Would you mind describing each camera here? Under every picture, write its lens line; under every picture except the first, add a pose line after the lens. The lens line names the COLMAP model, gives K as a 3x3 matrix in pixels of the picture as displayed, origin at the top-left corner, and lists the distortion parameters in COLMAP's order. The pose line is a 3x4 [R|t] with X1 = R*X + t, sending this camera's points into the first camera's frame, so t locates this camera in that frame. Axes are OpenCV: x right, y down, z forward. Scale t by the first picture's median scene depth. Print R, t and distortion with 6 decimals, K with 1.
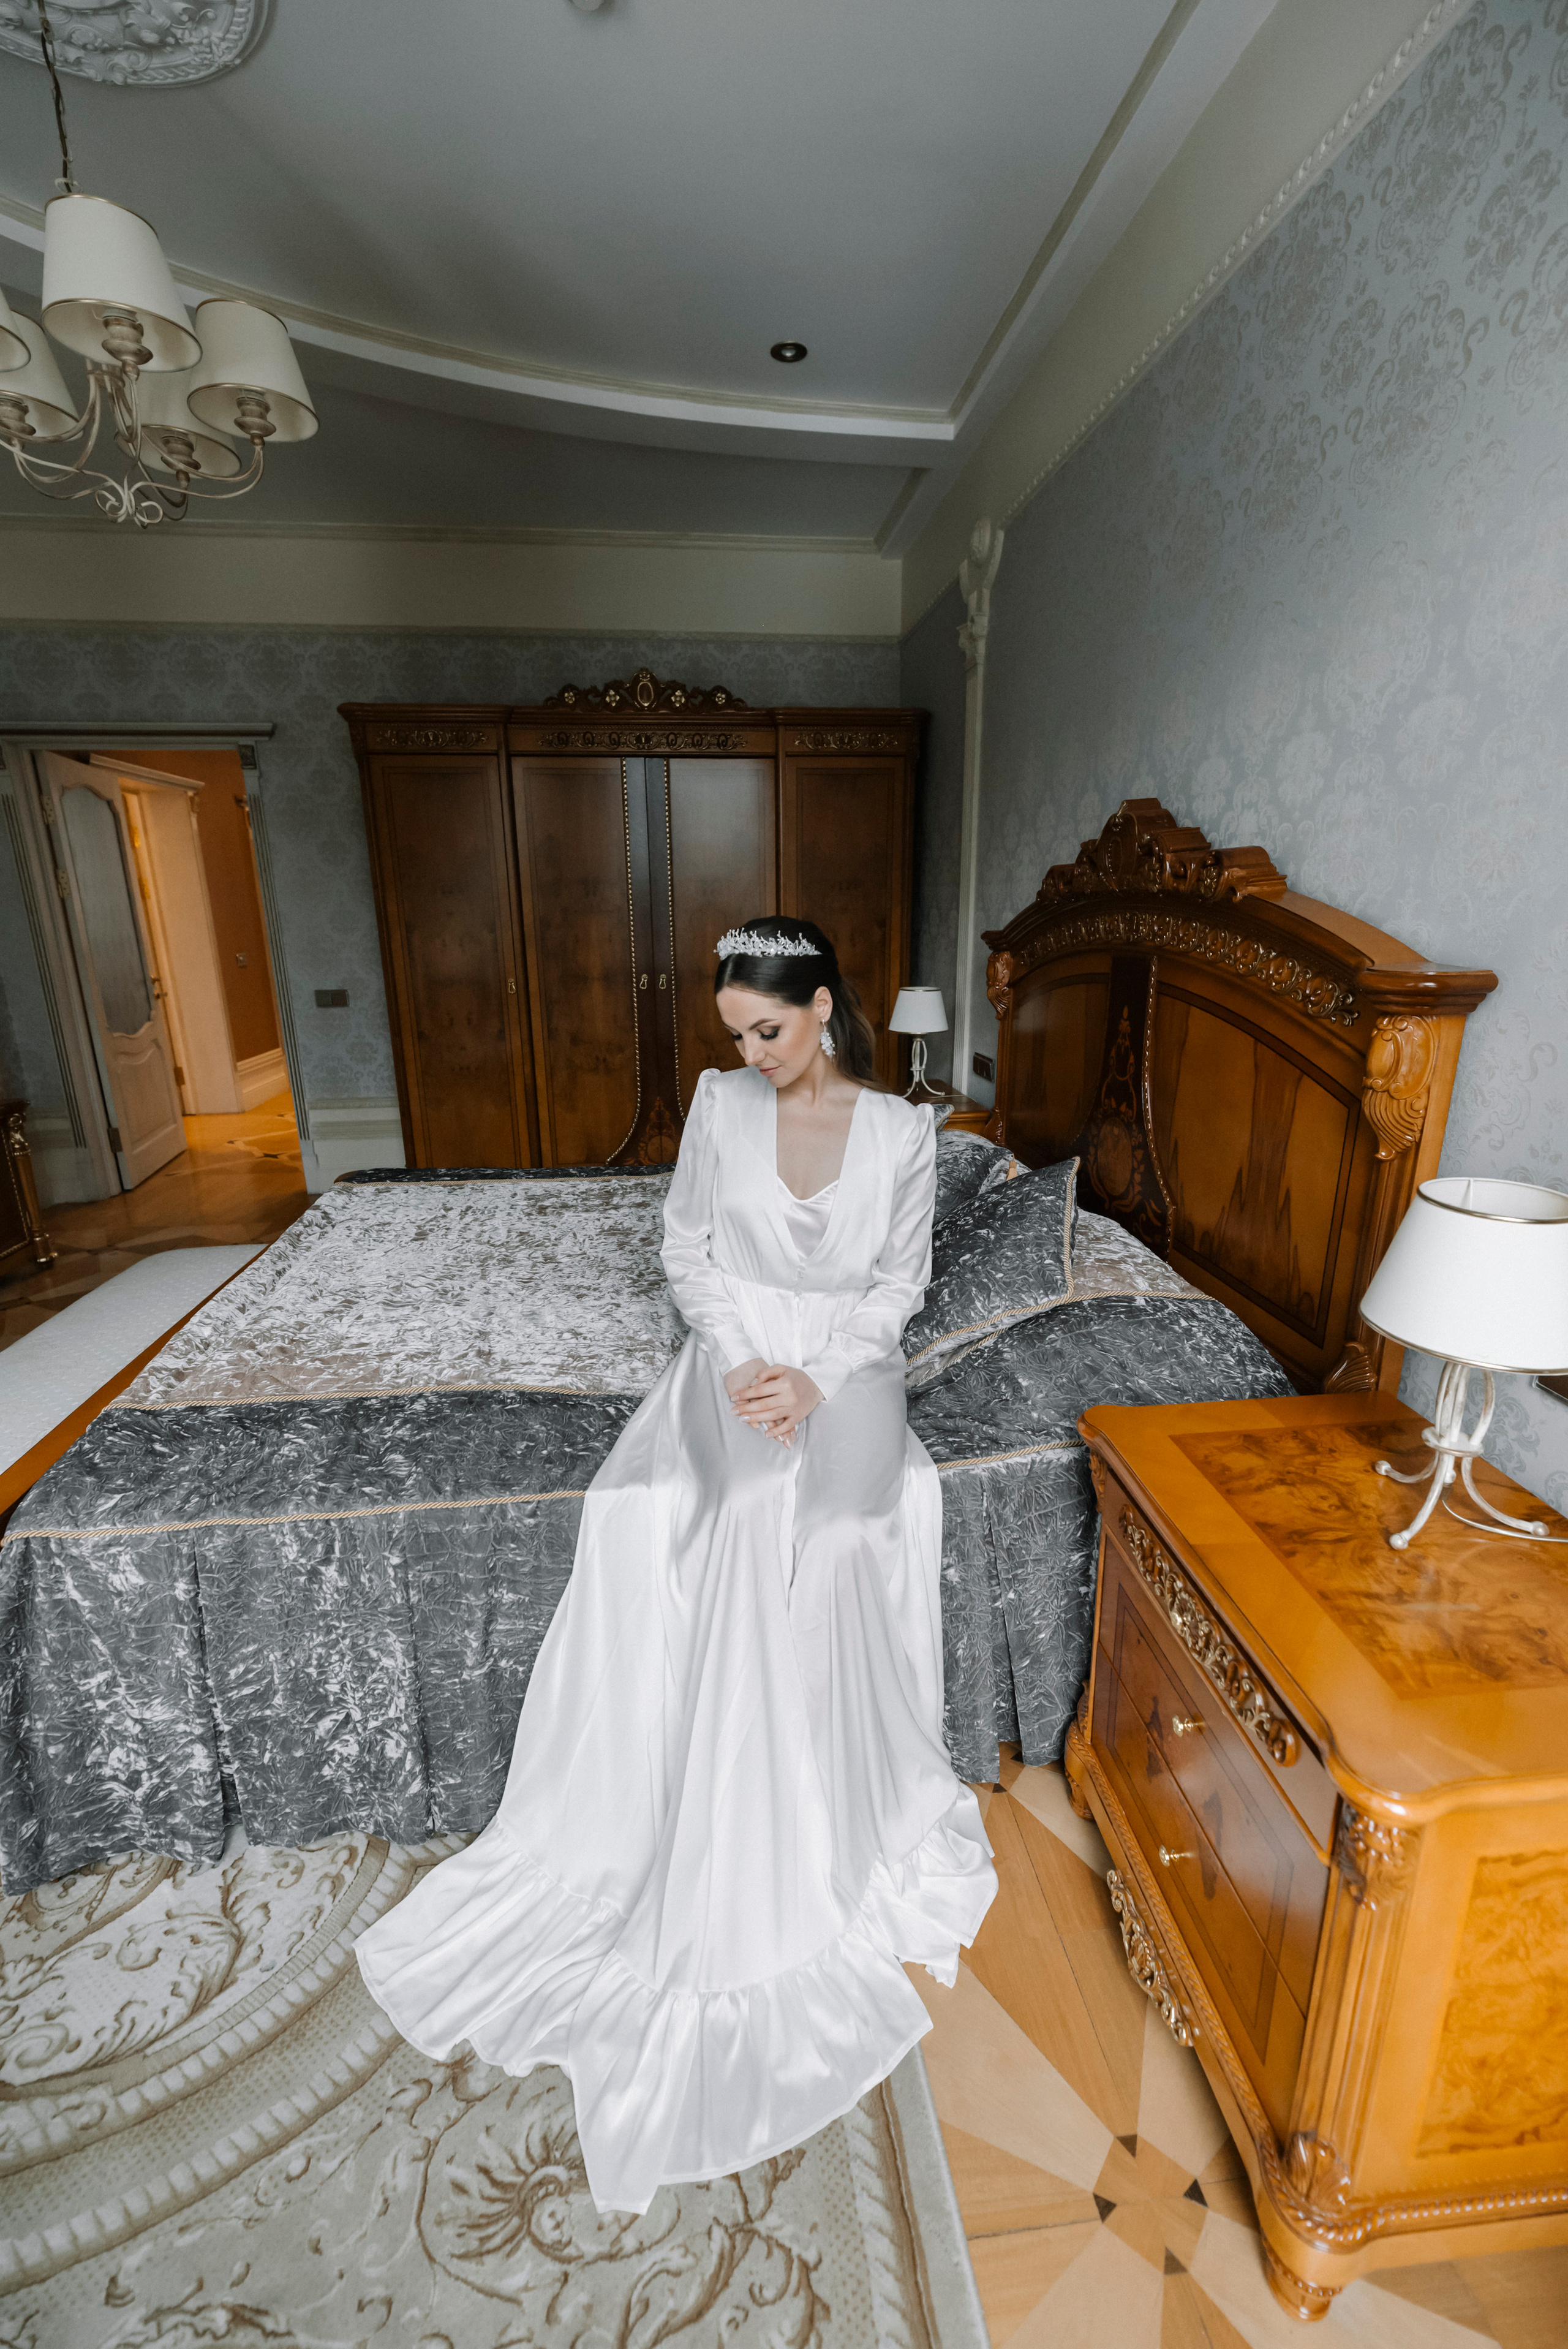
lens RADIAL K [[1008.2, 0, 775.4], [0, 1008.2, 1181.3], [0, 0, 1]] dist [0.001884, 0.000112]
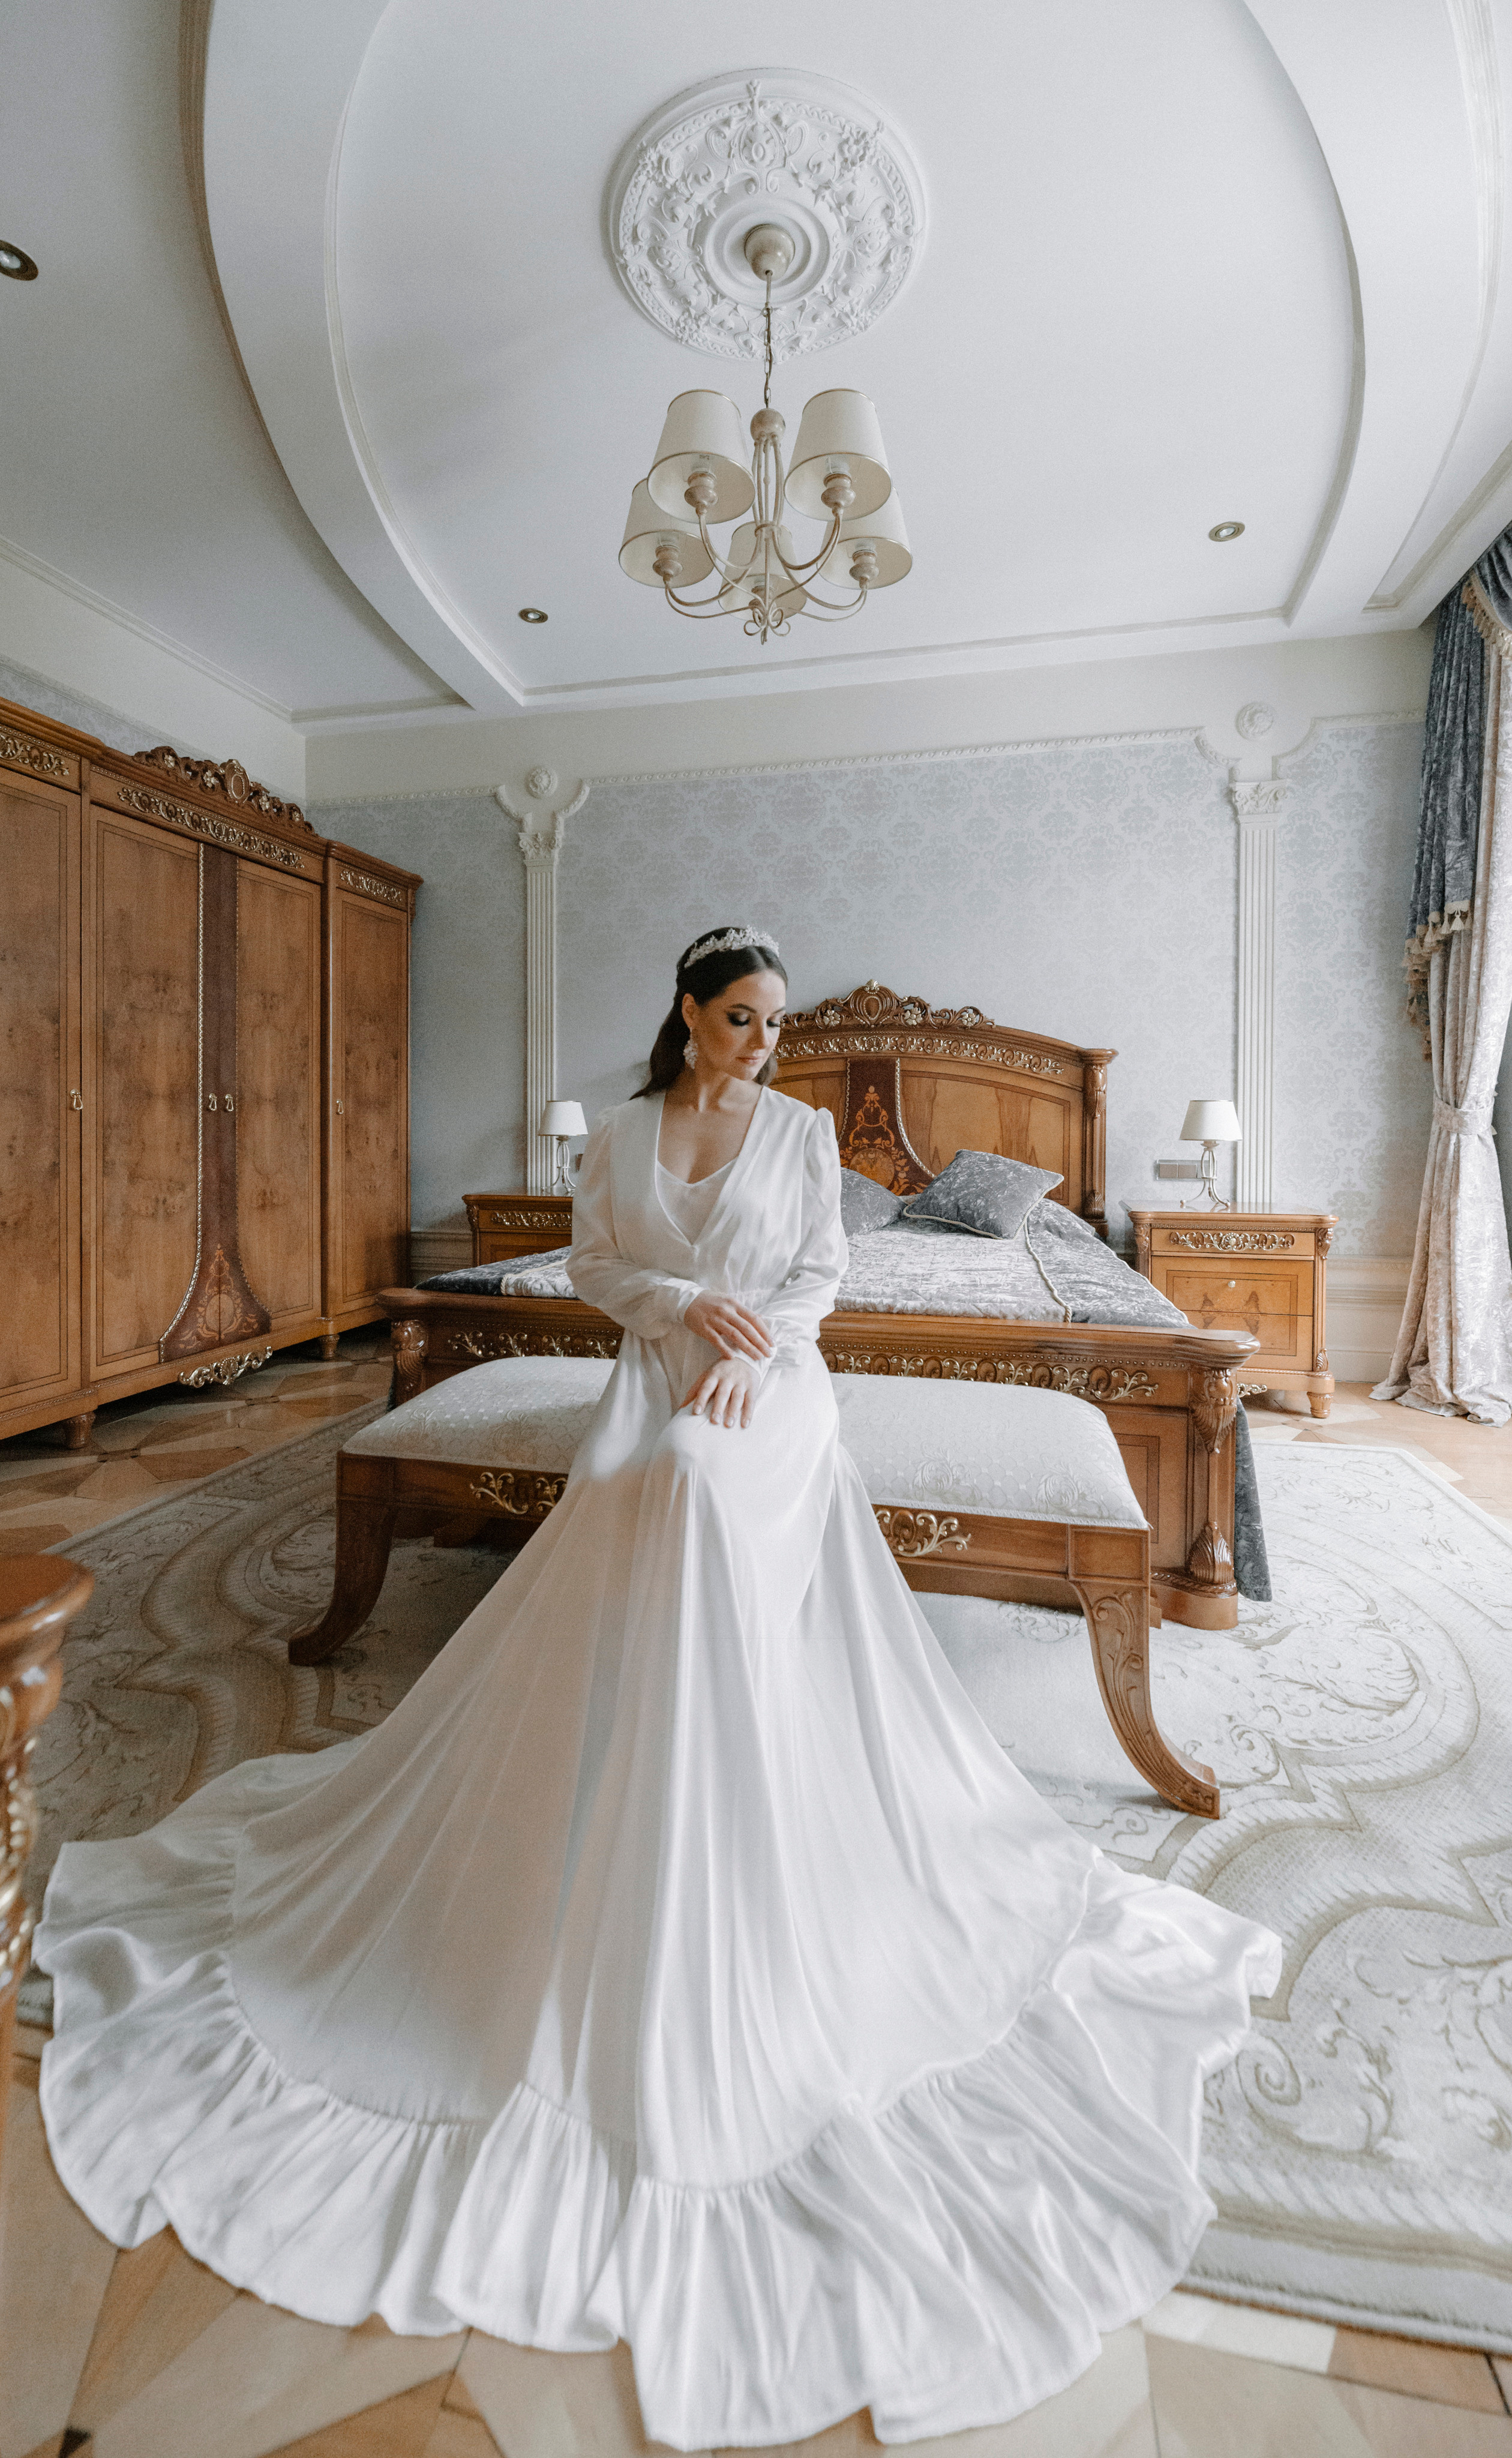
lens RADIAL K [[973.0, 0, 757.3], [0, 973.0, 1147.2], [0, 0, 1]] dist [-0.000145, -0.000013]
pose [[0.305289, -0.008781, 0.952219, -1.131625], [0.249951, 0.965635, -0.071232, 0.006321], [-0.918871, 0.259754, 0.296992, 0.555984]]
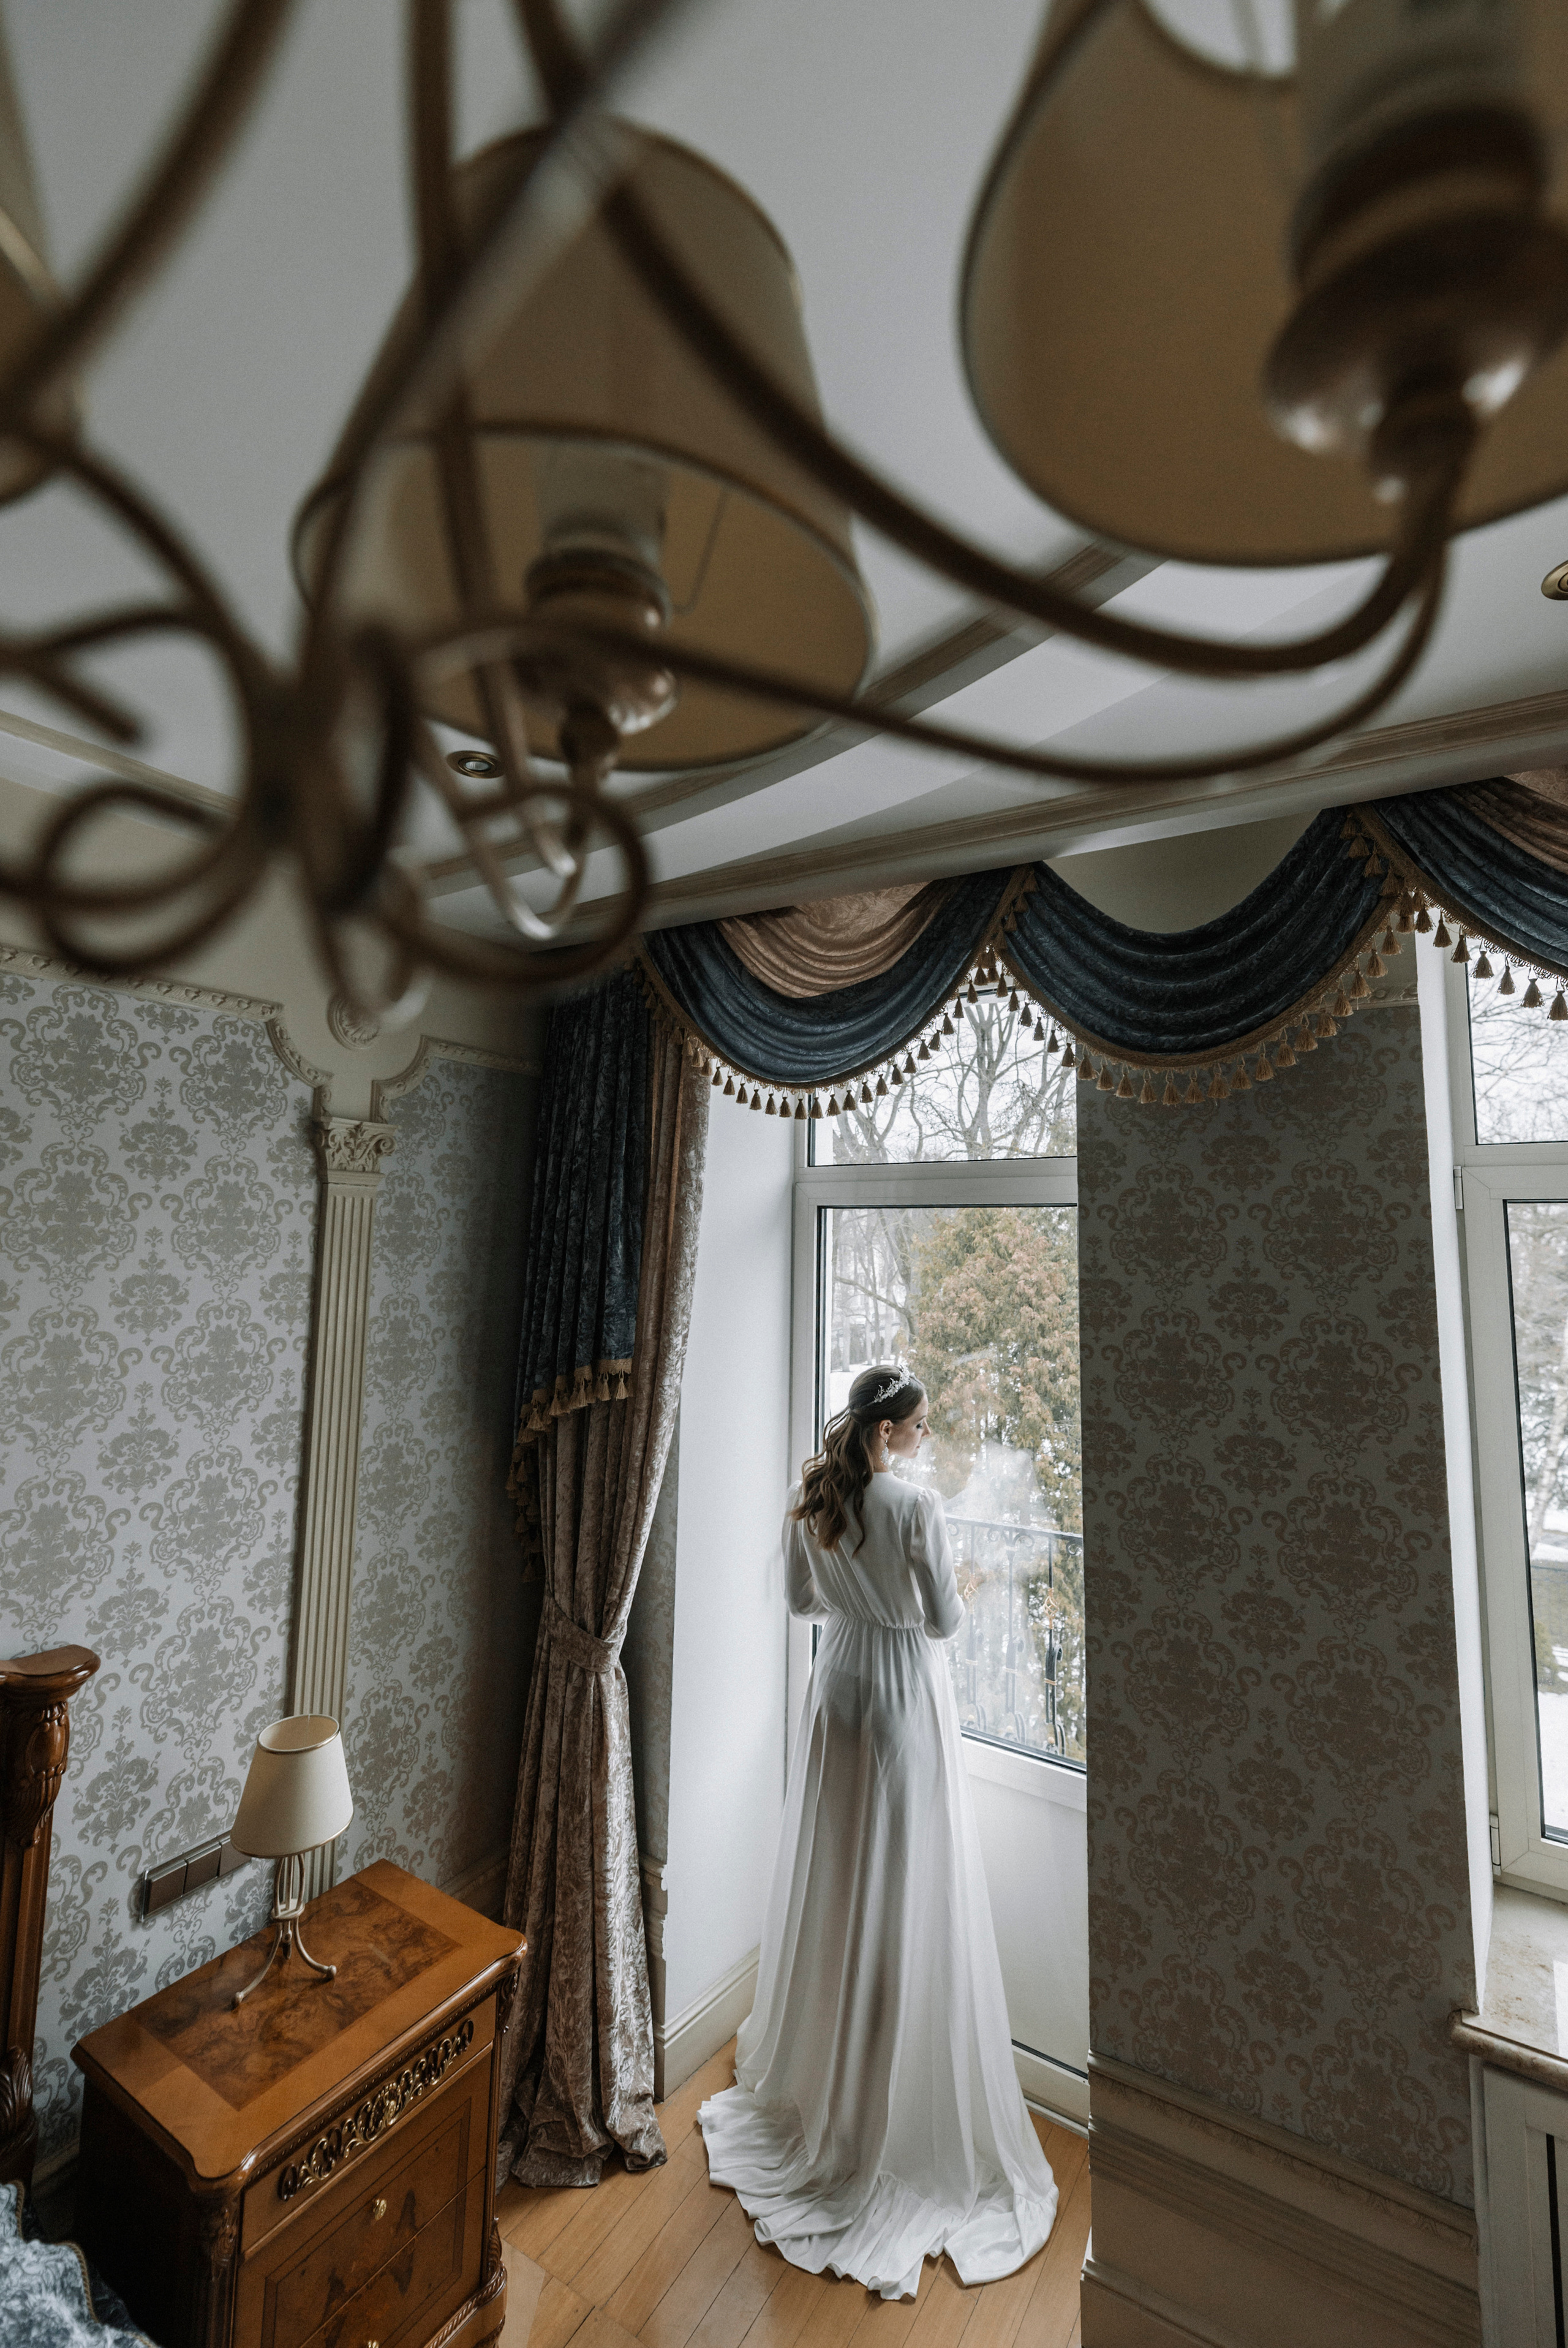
lens RADIAL K [[1054.9, 0, 779.1], [0, 1054.9, 1130.0], [0, 0, 1]] dist [0.000877, -0.000027]
pose [[-0.796787, 0.061061, 0.601167, -0.458017], [0.149491, 0.983874, 0.098203, -0.424968], [-0.585476, 0.168116, -0.793066, 0.683886]]
